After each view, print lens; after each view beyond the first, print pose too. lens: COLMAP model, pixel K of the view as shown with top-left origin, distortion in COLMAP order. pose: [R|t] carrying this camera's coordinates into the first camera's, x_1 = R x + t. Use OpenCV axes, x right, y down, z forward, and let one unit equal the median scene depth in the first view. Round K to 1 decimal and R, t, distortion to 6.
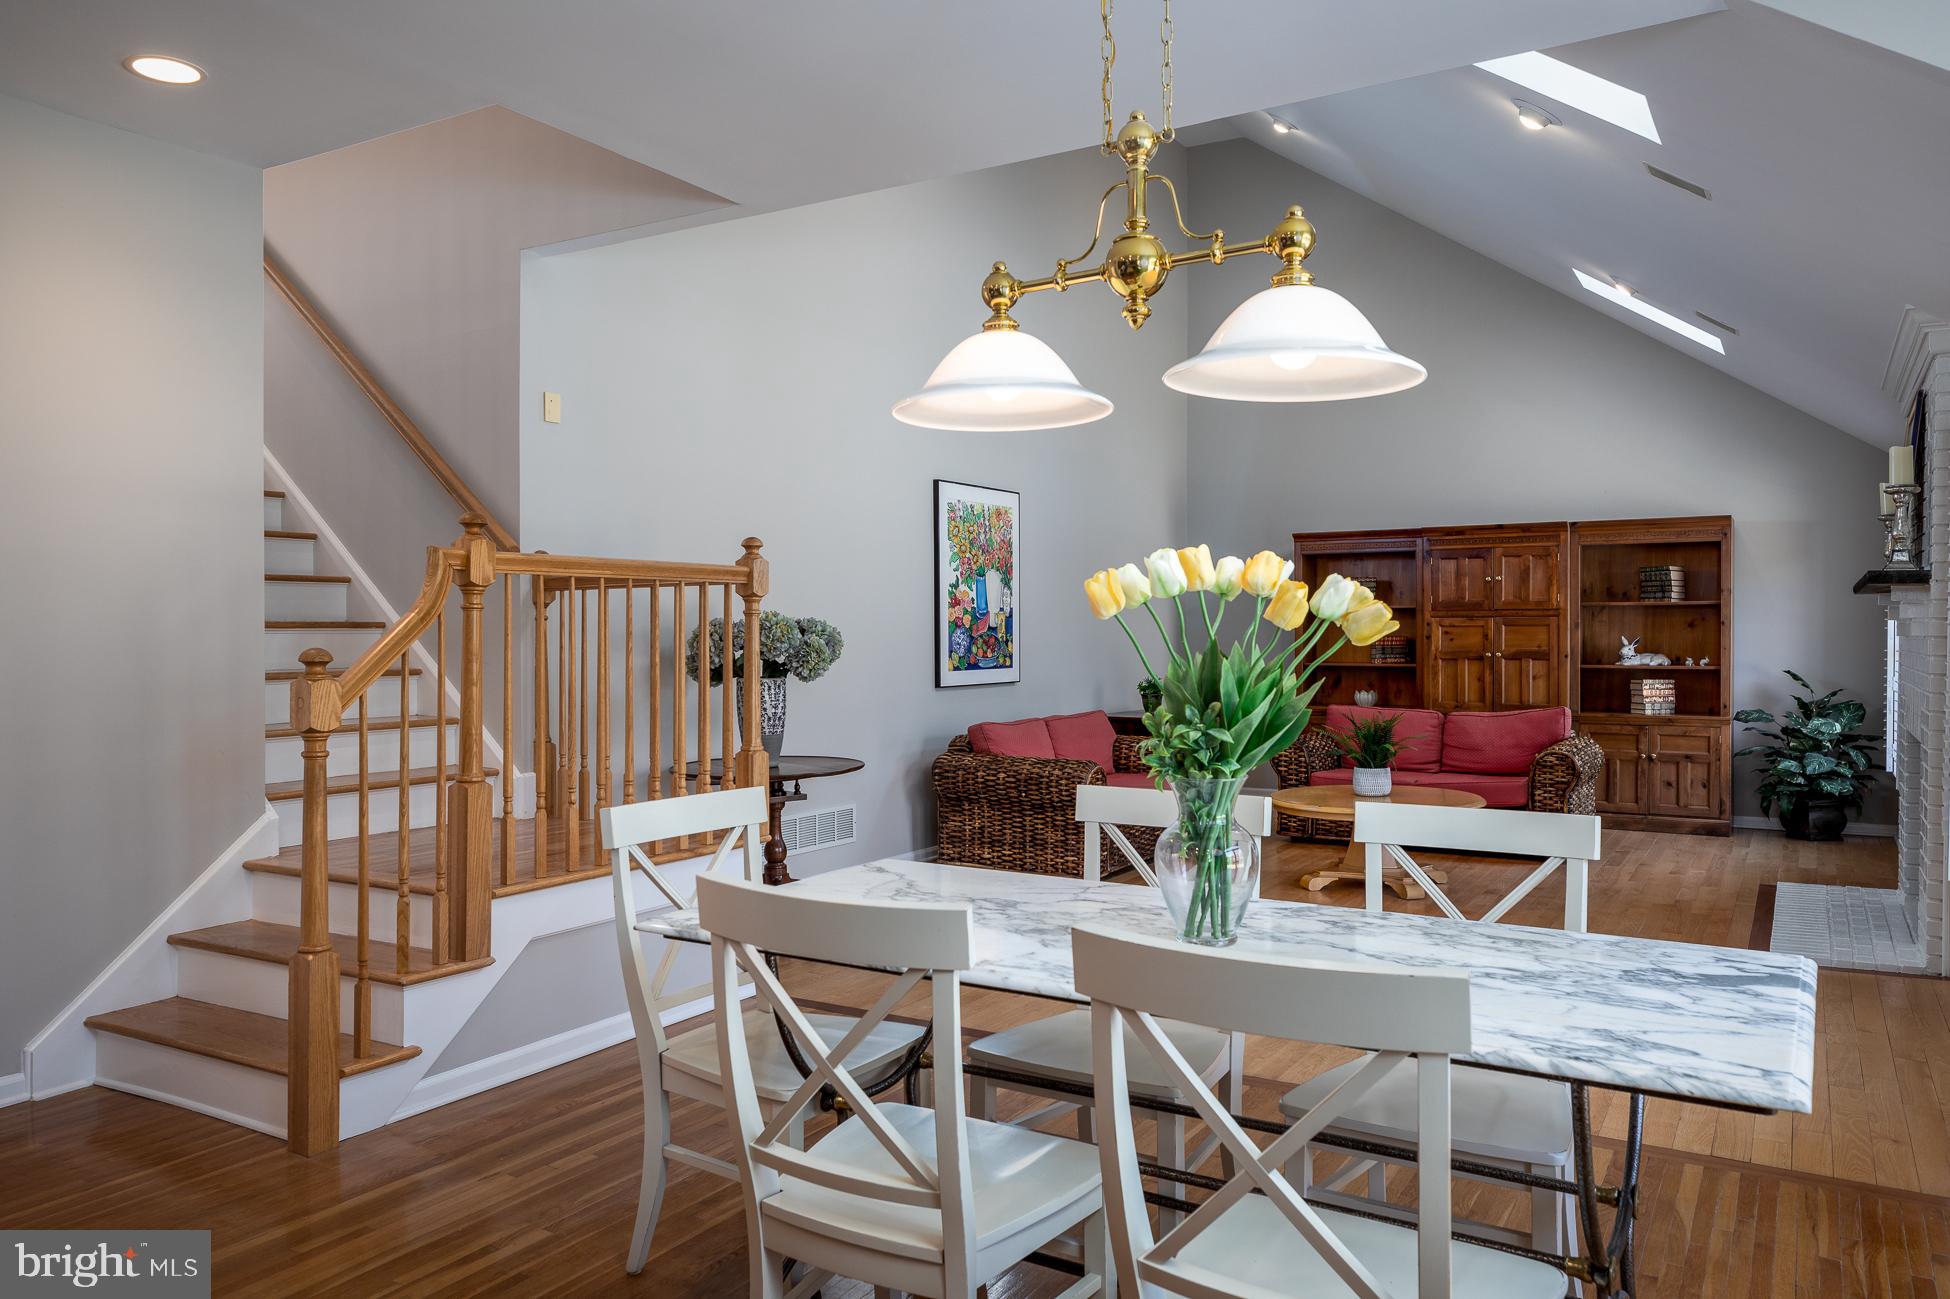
lens RADIAL K [[1332.3, 0, 971.8], [0, 1332.3, 641.1], [0, 0, 1]] dist [0.003530, 0.001427]
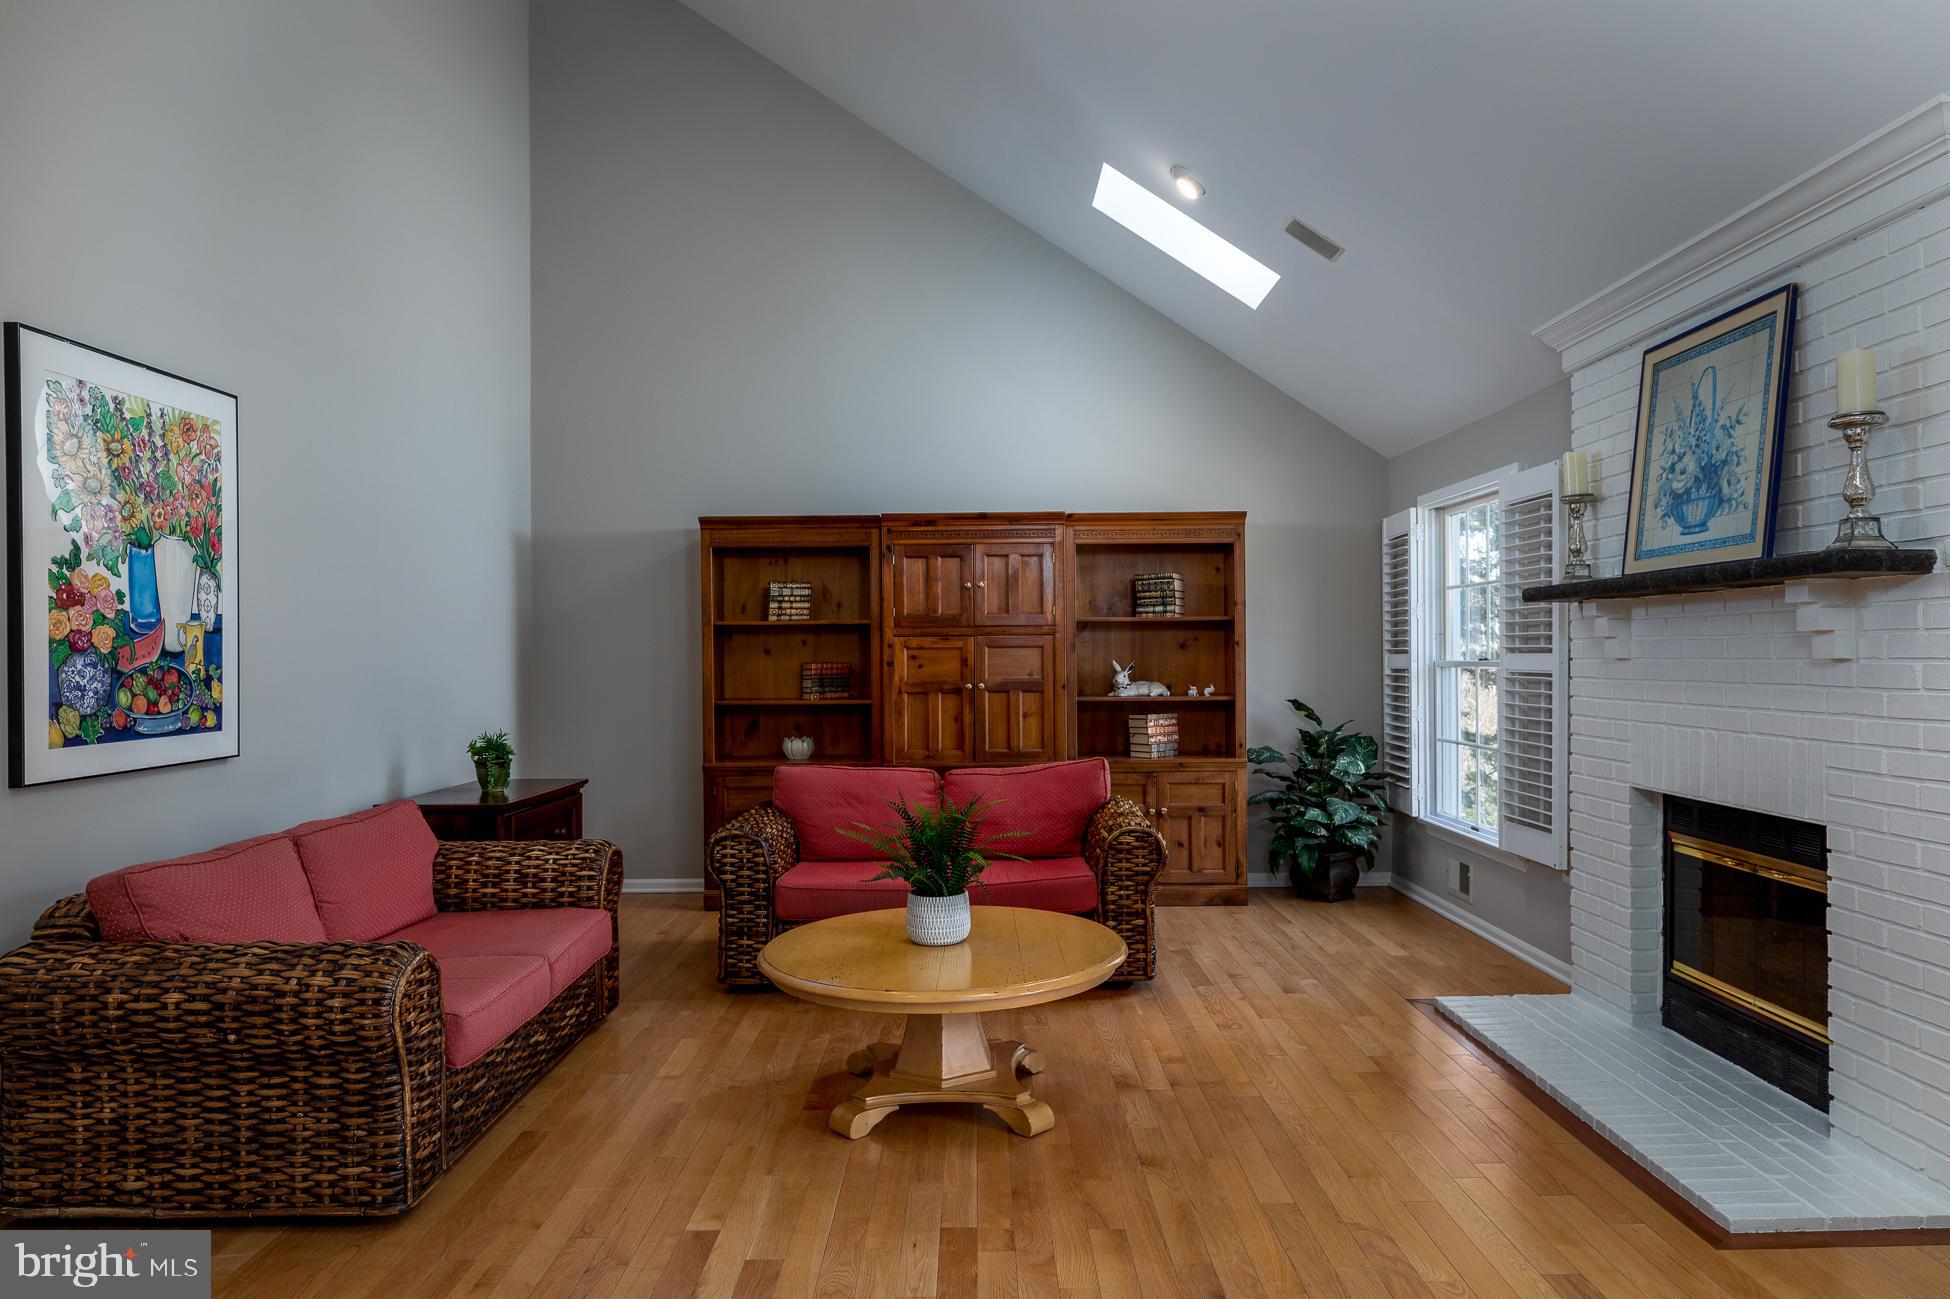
lens RADIAL K [[1249.1, 0, 970.3], [0, 1249.1, 643.7], [0, 0, 1]] dist [0.007584, 0.004441]
pose [[0.855843, -0.000793, 0.517235, 0.027548], [0.010130, 0.999833, -0.015228, -0.003323], [-0.517137, 0.018273, 0.855708, 0.432190]]
